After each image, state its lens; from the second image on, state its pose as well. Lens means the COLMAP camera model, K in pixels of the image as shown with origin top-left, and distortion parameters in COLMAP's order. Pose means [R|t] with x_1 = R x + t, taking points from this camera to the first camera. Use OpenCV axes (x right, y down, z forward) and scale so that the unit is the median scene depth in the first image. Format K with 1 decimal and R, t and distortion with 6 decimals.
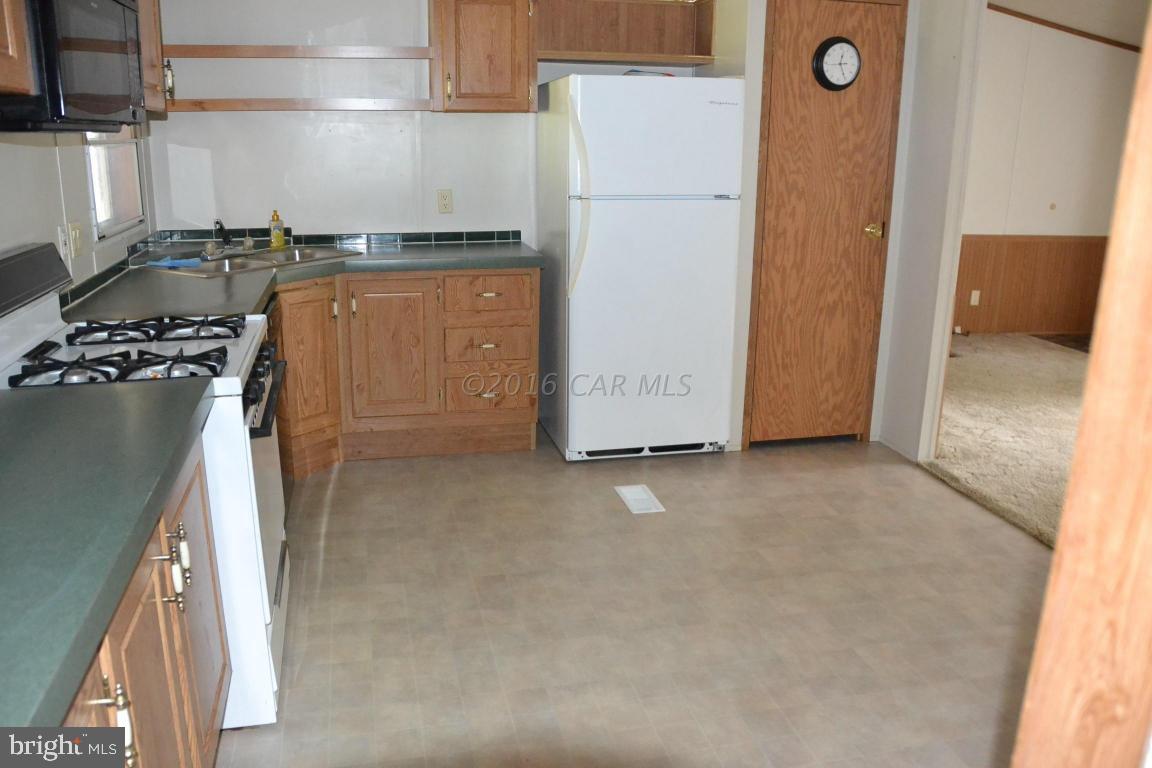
lens RADIAL K [[910.0, 0, 576.0], [0, 910.0, 384.0], [0, 0, 1]] dist [-0.136027, 0.090750]
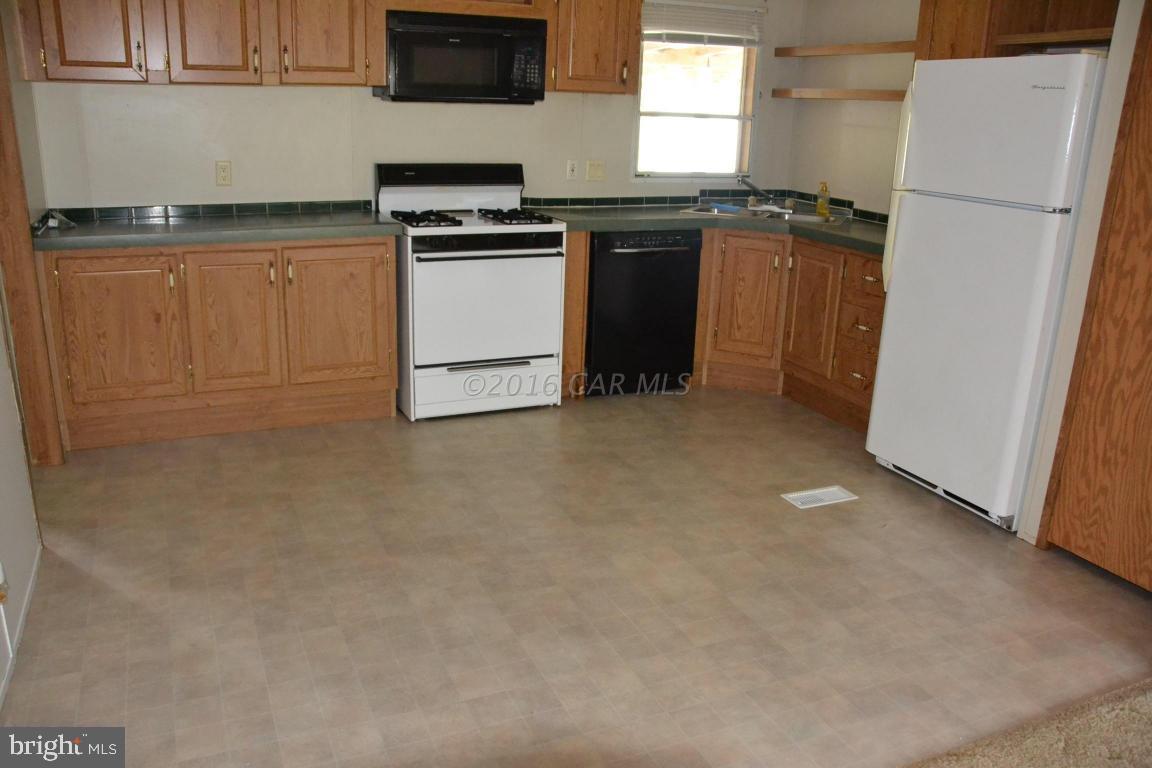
lens RADIAL K [[910.0, 0, 576.0], [0, 910.0, 384.0], [0, 0, 1]] dist [-0.136027, 0.090750]
pose [[0.208273, 0.282385, -0.936419, 0.807002], [-0.292681, 0.931537, 0.215817, -0.106784], [0.933252, 0.229123, 0.276663, 0.427642]]
